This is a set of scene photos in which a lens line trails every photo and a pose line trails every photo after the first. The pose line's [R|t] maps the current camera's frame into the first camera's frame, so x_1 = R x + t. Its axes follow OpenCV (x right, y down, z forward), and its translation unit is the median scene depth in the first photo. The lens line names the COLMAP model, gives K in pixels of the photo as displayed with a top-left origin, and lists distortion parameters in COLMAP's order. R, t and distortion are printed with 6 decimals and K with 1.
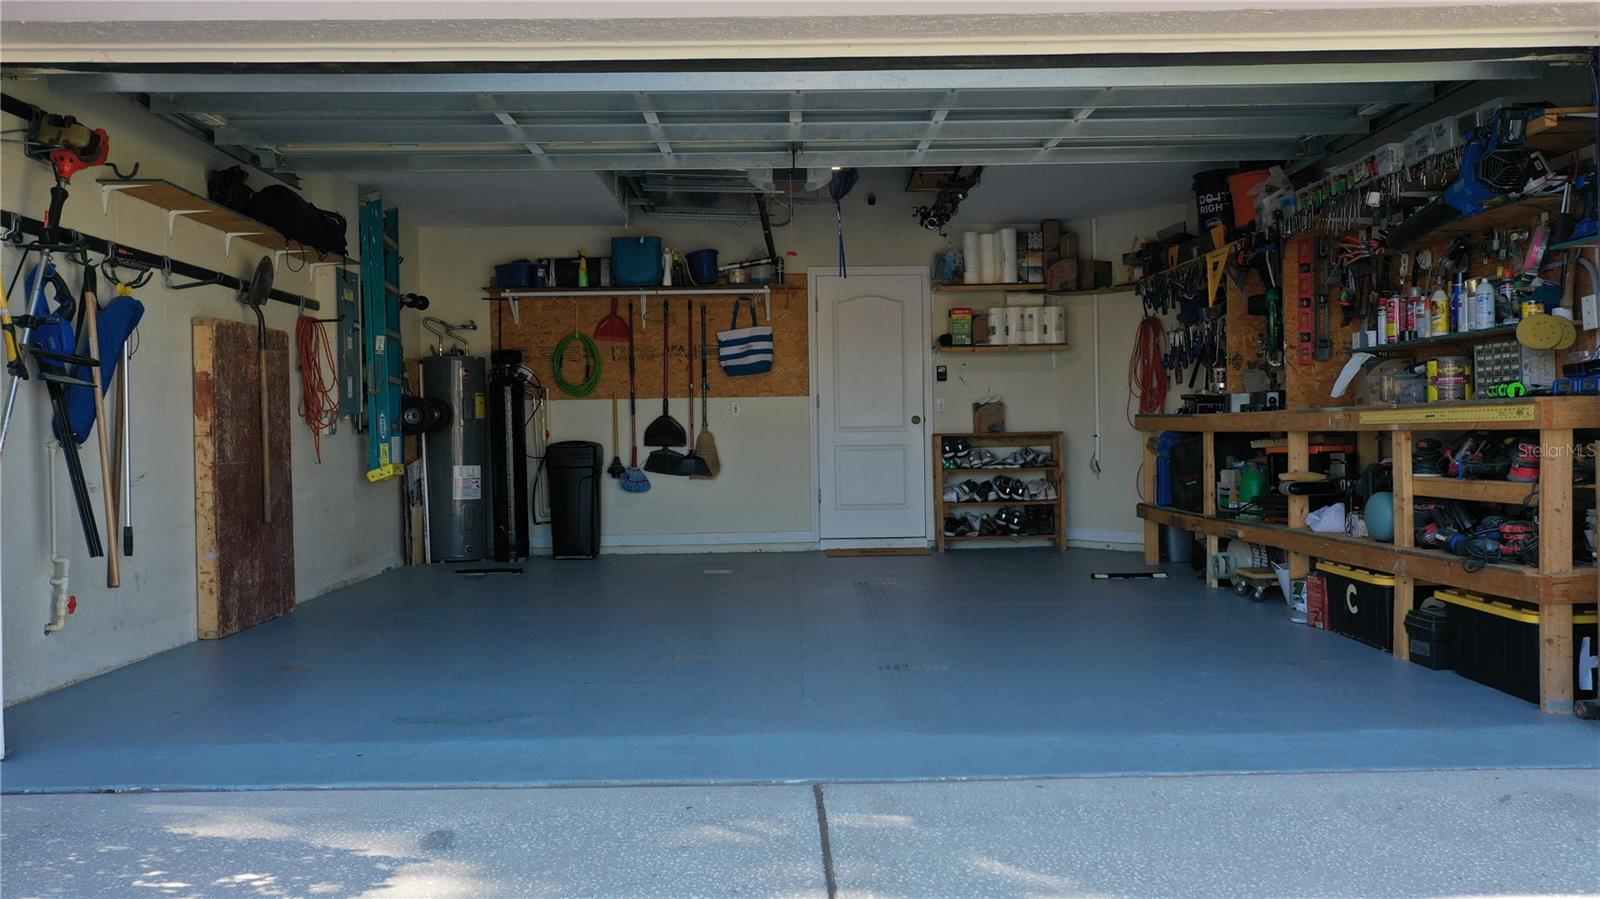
lens RADIAL K [[1266.7, 0, 805.0], [0, 1266.7, 452.1], [0, 0, 1]] dist [0.018462, 0.008701]
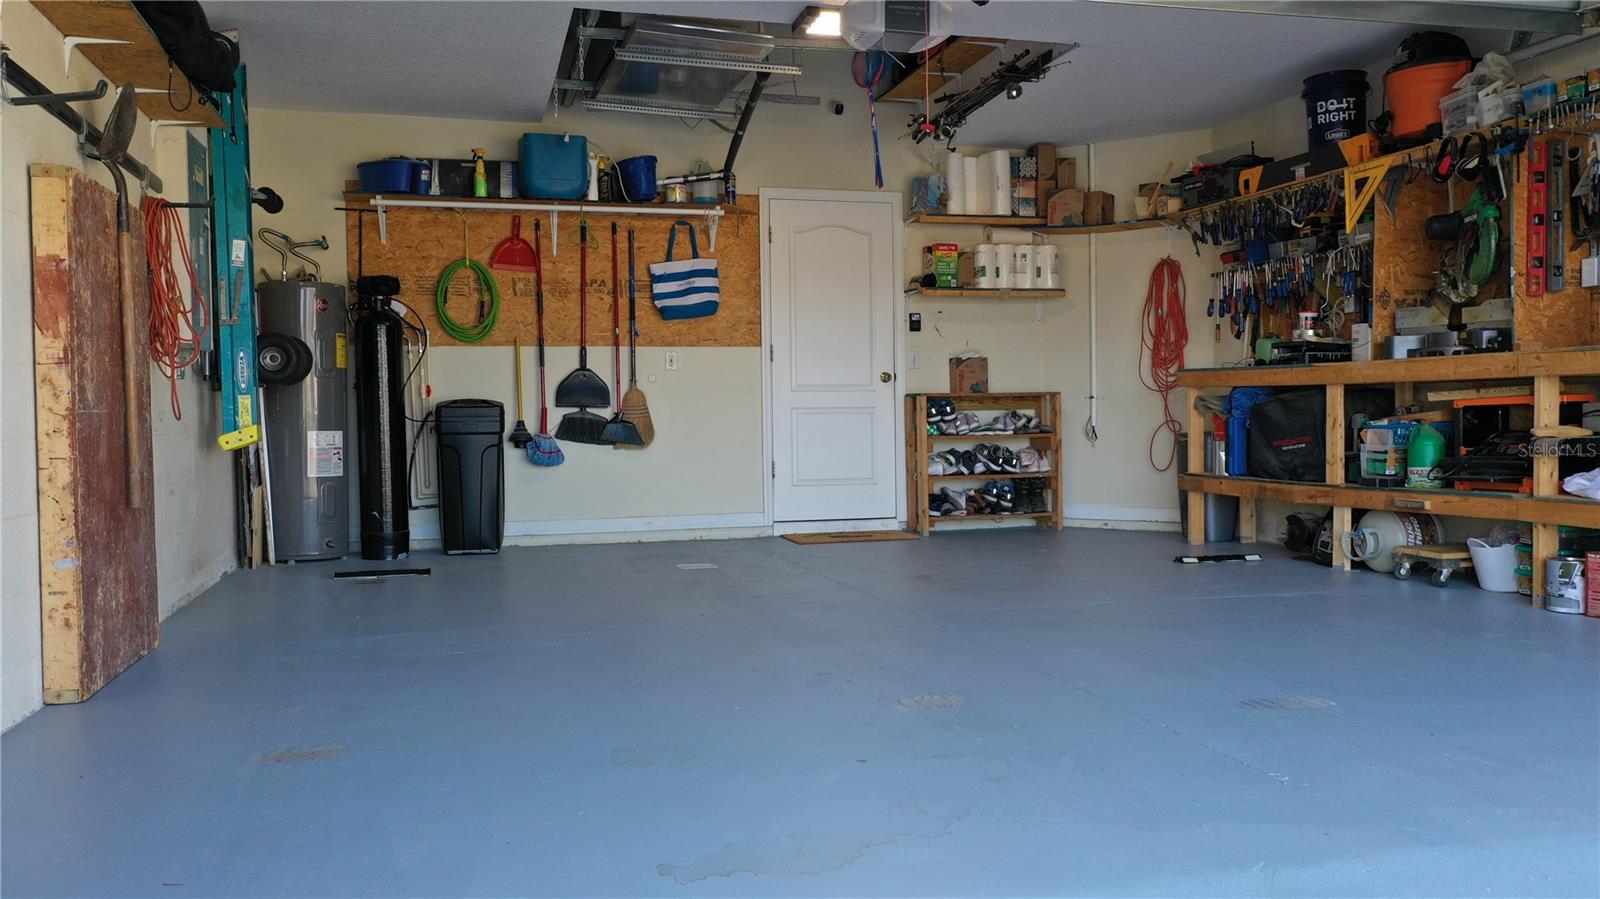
lens RADIAL K [[1266.7, 0, 799.7], [0, 1266.7, 451.6], [0, 0, 1]] dist [0.018462, 0.008701]
pose [[0.970003, -0.004018, 0.243061, -0.184621], [0.001039, 0.999923, 0.012382, 0.014181], [-0.243092, -0.011758, 0.969932, 0.222436]]
